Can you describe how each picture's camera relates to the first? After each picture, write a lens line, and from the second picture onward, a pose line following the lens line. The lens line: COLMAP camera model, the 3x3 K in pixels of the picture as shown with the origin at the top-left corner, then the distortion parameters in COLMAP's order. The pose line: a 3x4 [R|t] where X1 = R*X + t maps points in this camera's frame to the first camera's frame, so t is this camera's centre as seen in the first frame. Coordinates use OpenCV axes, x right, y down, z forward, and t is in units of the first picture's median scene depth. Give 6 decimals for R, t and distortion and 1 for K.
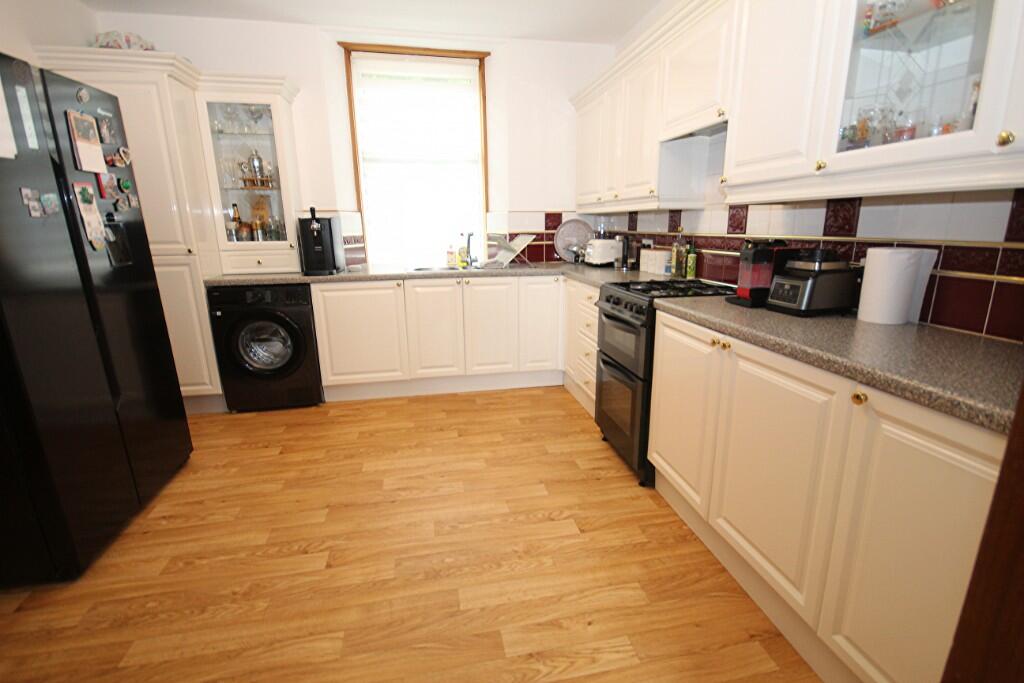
lens RADIAL K [[472.0, 0, 518.2], [0, 472.0, 338.3], [0, 0, 1]] dist [-0.003575, -0.000593]
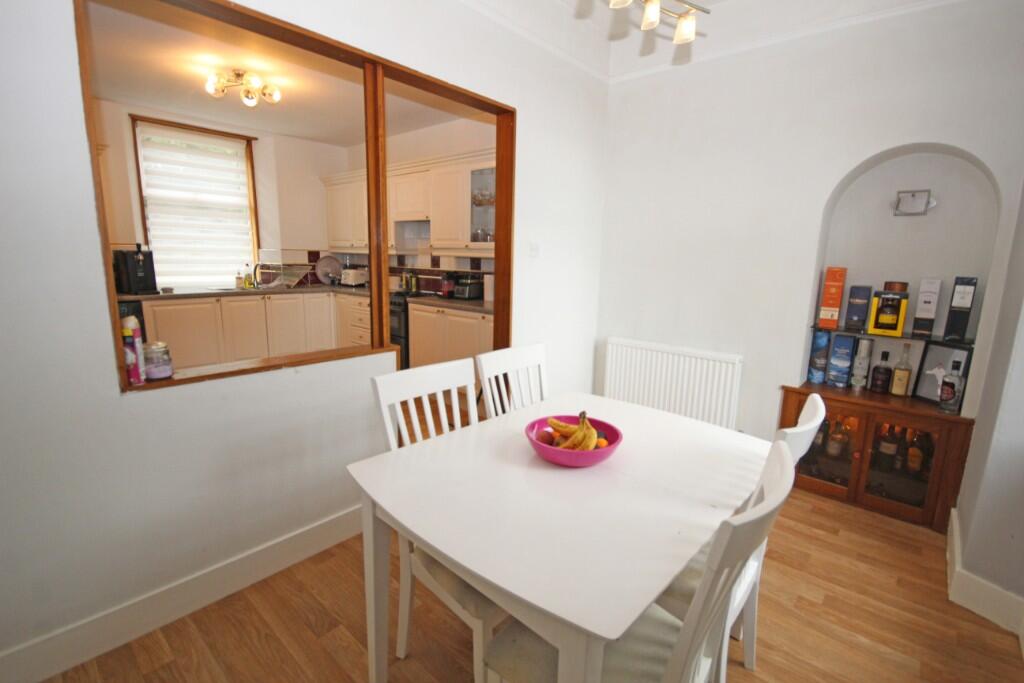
lens RADIAL K [[472.0, 0, 518.4], [0, 472.0, 341.0], [0, 0, 1]] dist [-0.003575, -0.000593]
pose [[0.795036, -0.080541, 0.601191, -0.487889], [0.111493, 0.993662, -0.014322, 0.156830], [-0.596228, 0.078415, 0.798977, -0.797217]]
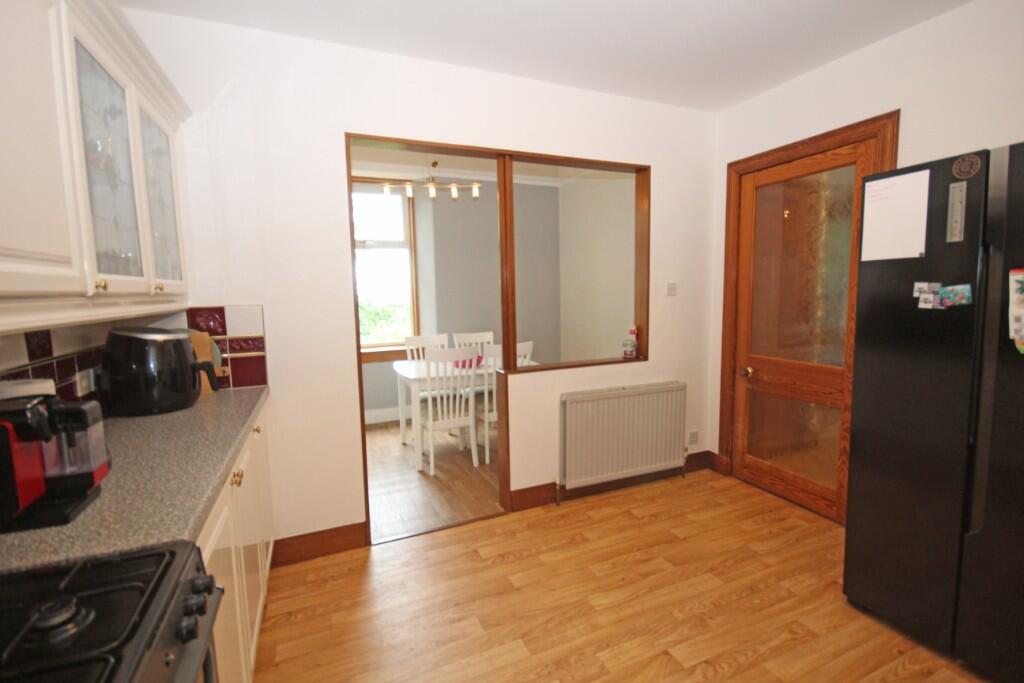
lens RADIAL K [[472.0, 0, 519.3], [0, 472.0, 343.4], [0, 0, 1]] dist [-0.003575, -0.000593]
pose [[-0.976563, 0.051380, -0.209009, 0.055446], [-0.023376, 0.940025, 0.340303, -0.320995], [0.213959, 0.337213, -0.916793, 1.106683]]
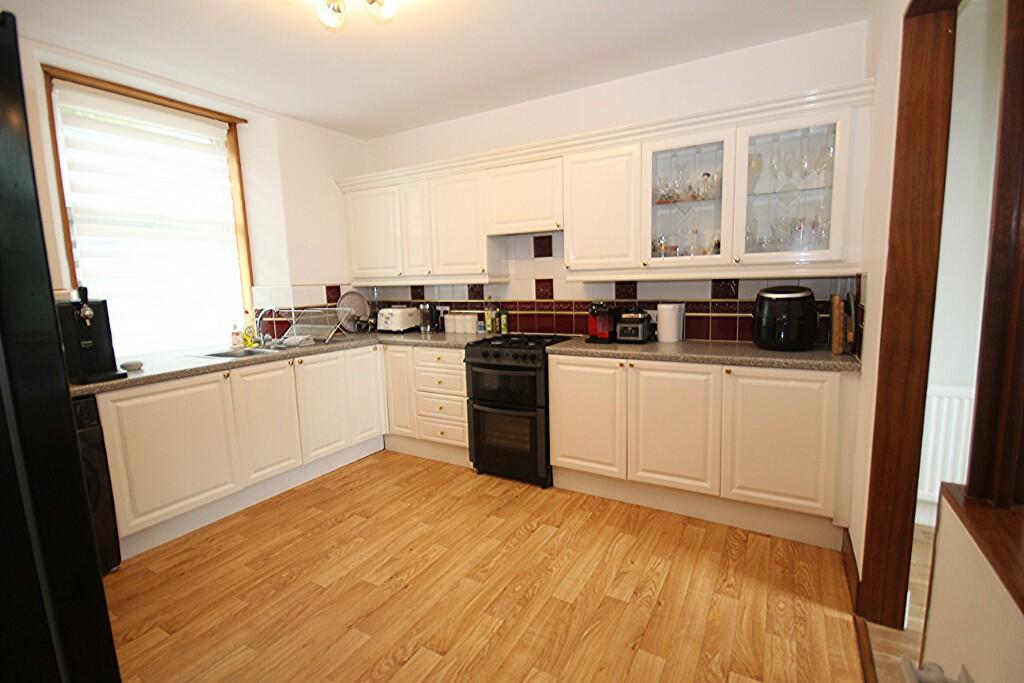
lens RADIAL K [[472.0, 0, 516.6], [0, 472.0, 338.2], [0, 0, 1]] dist [-0.003575, -0.000593]
pose [[0.661415, -0.102537, 0.742978, -0.647625], [0.197673, 0.979418, -0.040805, -0.054650], [-0.723502, 0.173855, 0.668071, 0.089259]]
